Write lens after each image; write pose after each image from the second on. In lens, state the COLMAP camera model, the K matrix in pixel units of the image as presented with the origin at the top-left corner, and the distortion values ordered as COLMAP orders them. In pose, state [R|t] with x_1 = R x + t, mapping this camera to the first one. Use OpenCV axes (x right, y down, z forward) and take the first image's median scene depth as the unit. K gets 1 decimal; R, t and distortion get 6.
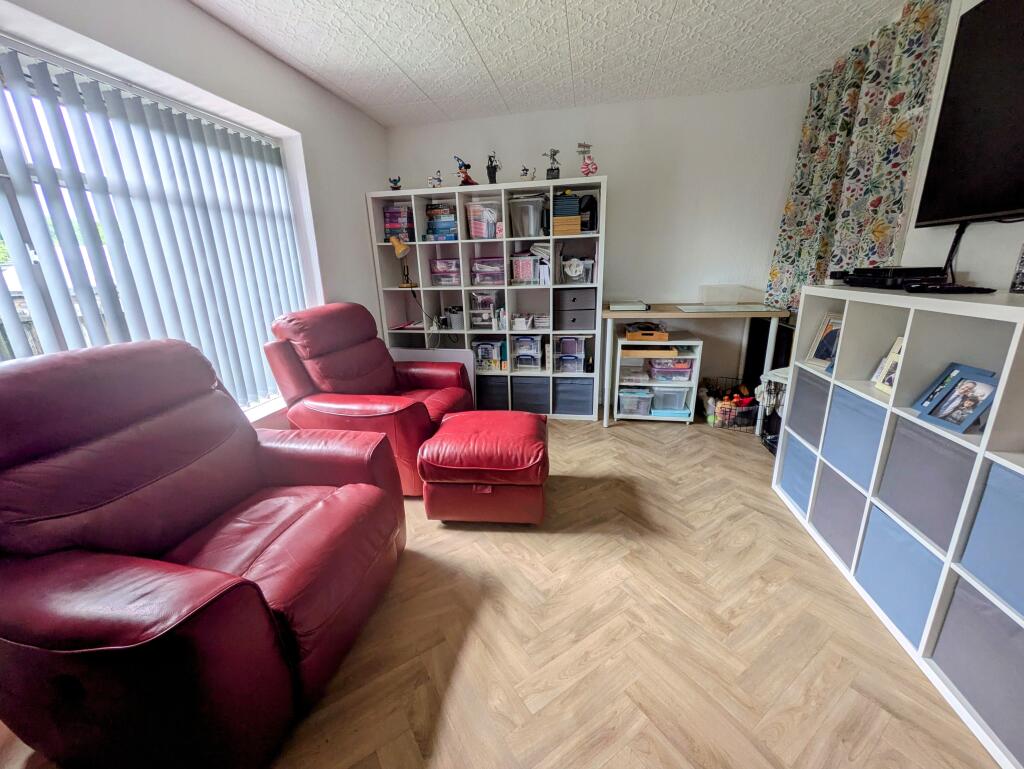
lens RADIAL K [[405.6, 0, 507.9], [0, 405.6, 388.0], [0, 0, 1]] dist [-0.000118, -0.000912]
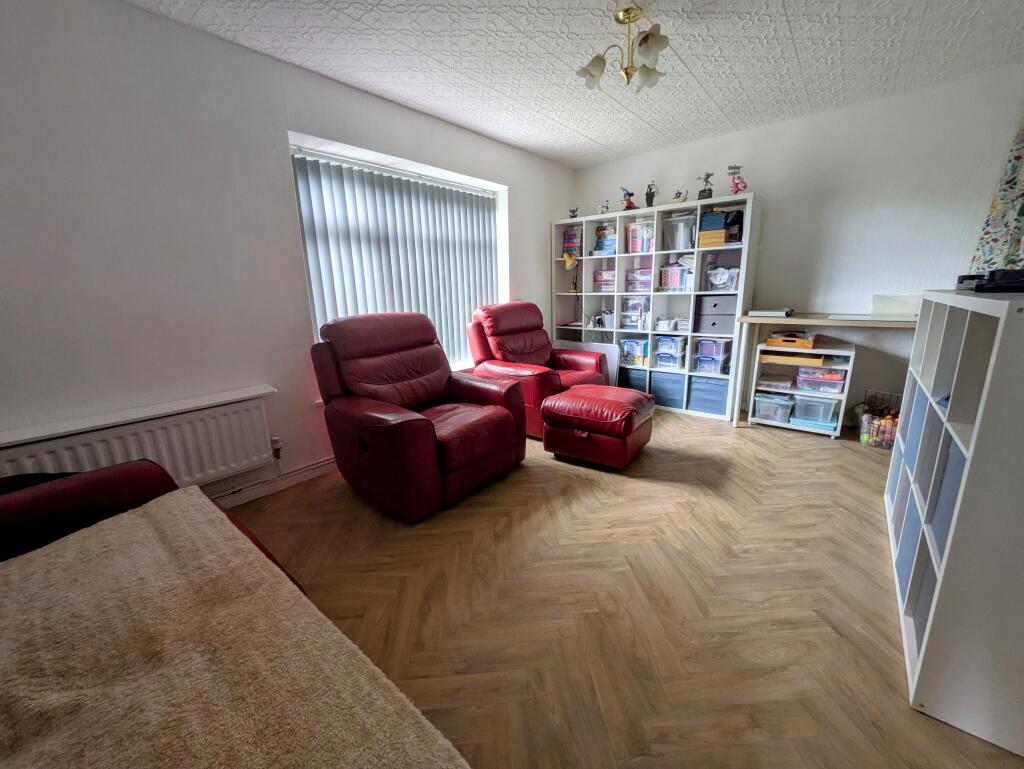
lens RADIAL K [[405.6, 0, 507.2], [0, 405.6, 388.7], [0, 0, 1]] dist [-0.000118, -0.000912]
pose [[0.877683, 0.122953, -0.463201, 0.212142], [-0.138619, 0.990346, 0.000222, 0.084928], [0.458756, 0.064014, 0.886253, -0.218985]]
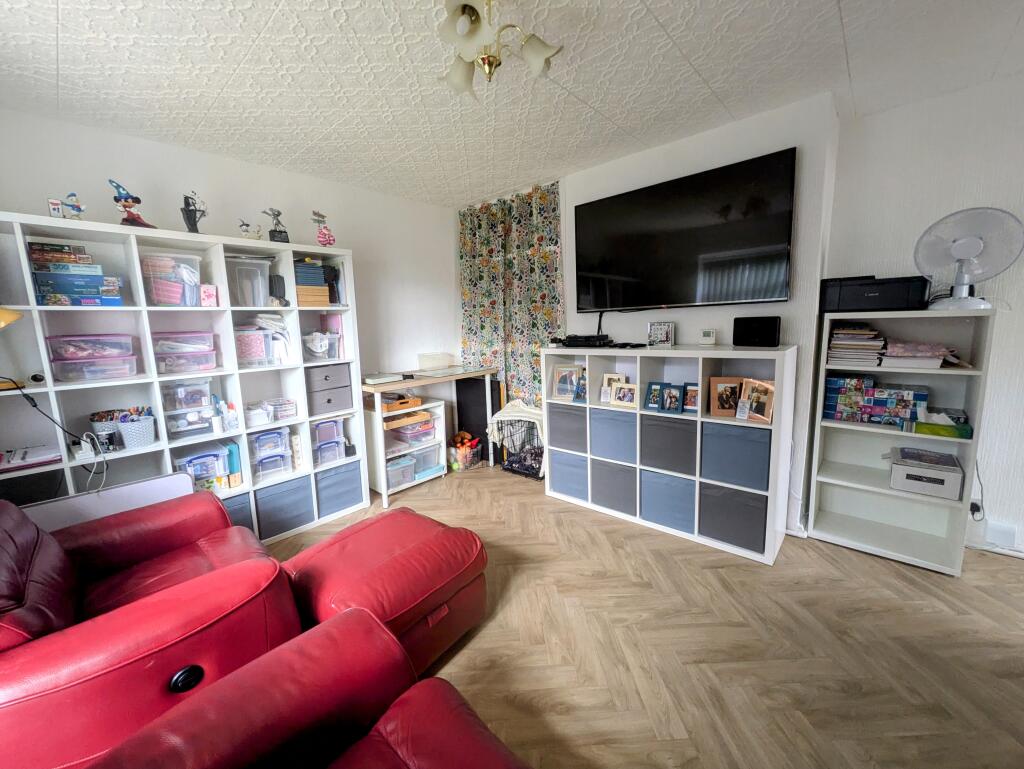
lens RADIAL K [[405.6, 0, 510.7], [0, 405.6, 386.7], [0, 0, 1]] dist [-0.000118, -0.000912]
pose [[0.517528, -0.123017, 0.846777, -0.382898], [0.267379, 0.963306, -0.023470, -0.076223], [-0.812818, 0.238557, 0.531430, 0.229181]]
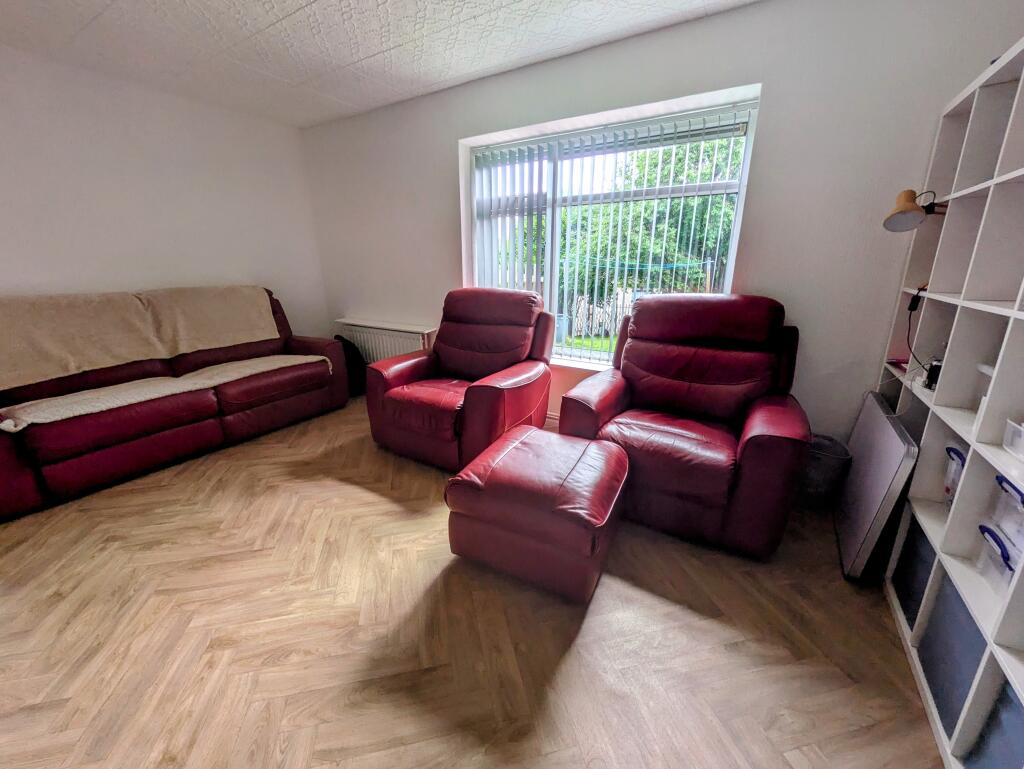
lens RADIAL K [[405.6, 0, 512.4], [0, 405.6, 385.3], [0, 0, 1]] dist [-0.000118, -0.000912]
pose [[-0.342051, 0.303697, -0.889252, 0.453186], [-0.264483, 0.876961, 0.401233, -0.232053], [0.901693, 0.372434, -0.219643, 0.762457]]
